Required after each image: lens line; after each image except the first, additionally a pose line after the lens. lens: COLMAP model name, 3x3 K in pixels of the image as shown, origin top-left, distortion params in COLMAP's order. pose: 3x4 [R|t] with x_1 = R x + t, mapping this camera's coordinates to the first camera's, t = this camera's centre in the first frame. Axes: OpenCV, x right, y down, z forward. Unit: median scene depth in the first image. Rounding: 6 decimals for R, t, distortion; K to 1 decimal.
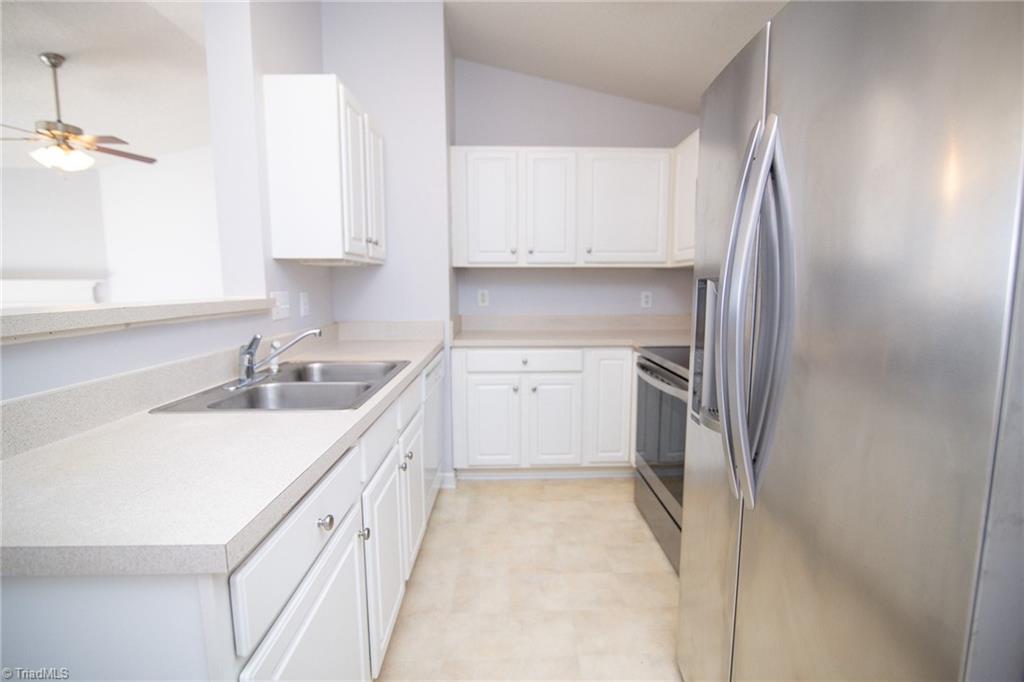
lens RADIAL K [[484.2, 0, 512.0], [0, 484.2, 341.0], [0, 0, 1]] dist [-0.000547, 0.000057]
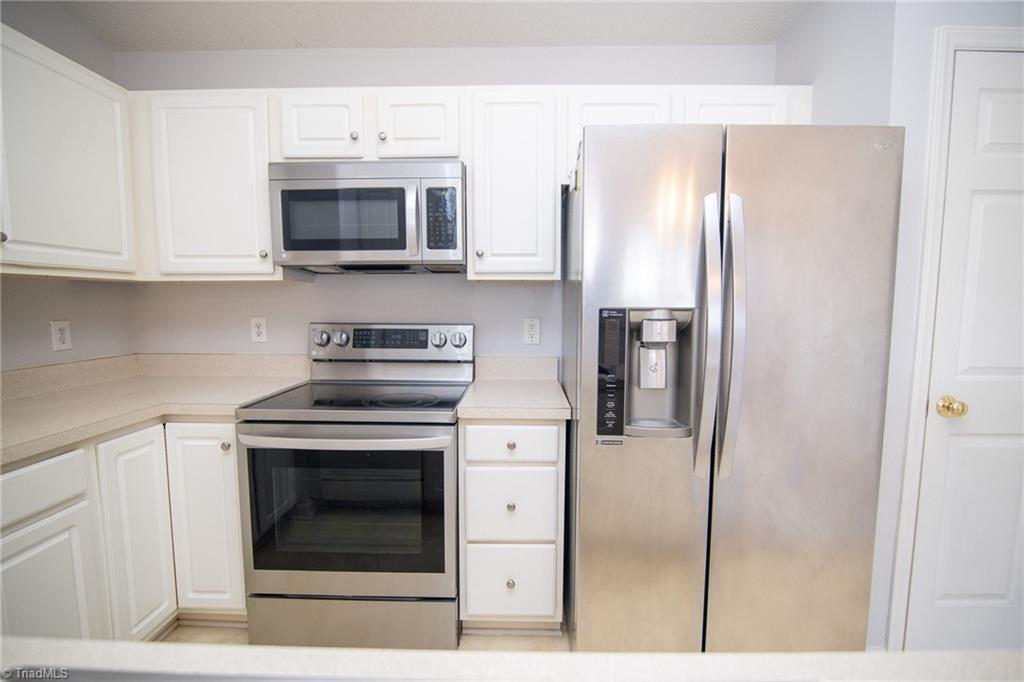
lens RADIAL K [[480.5, 0, 515.8], [0, 480.5, 342.8], [0, 0, 1]] dist [-0.010600, 0.000106]
pose [[0.044855, -0.085997, 0.995285, -0.294424], [0.113619, 0.990262, 0.080442, -0.074599], [-0.992511, 0.109475, 0.054189, 0.546370]]
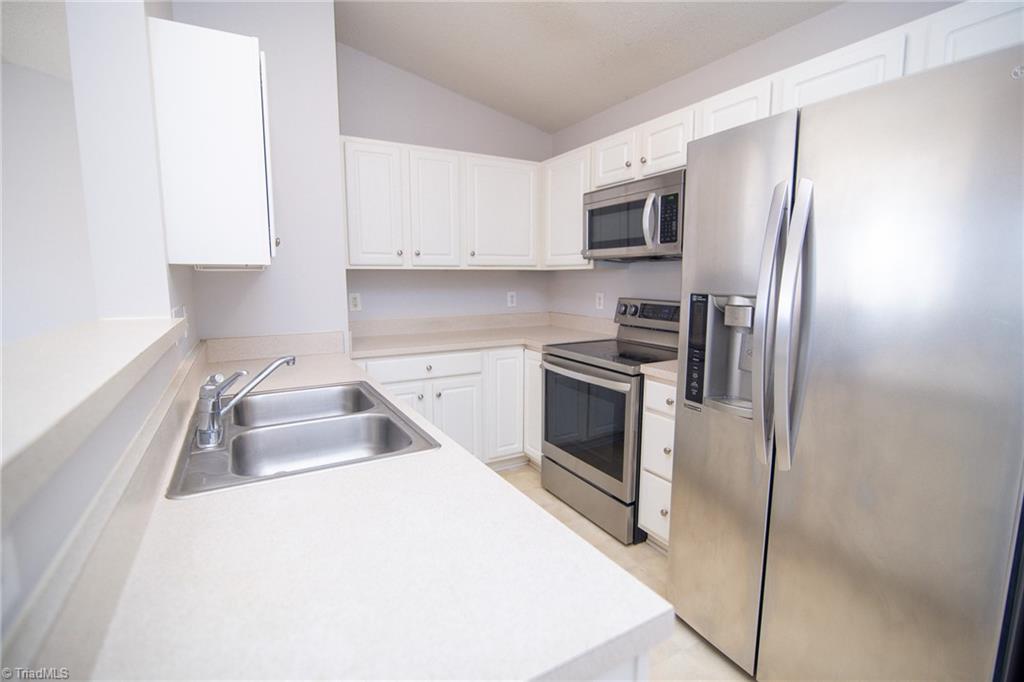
lens RADIAL K [[480.5, 0, 515.8], [0, 480.5, 342.8], [0, 0, 1]] dist [-0.010600, 0.000106]
pose [[0.882044, -0.065679, 0.466567, -0.263503], [0.055259, 0.997823, 0.035997, -0.032777], [-0.467915, -0.005968, 0.883753, 0.063253]]
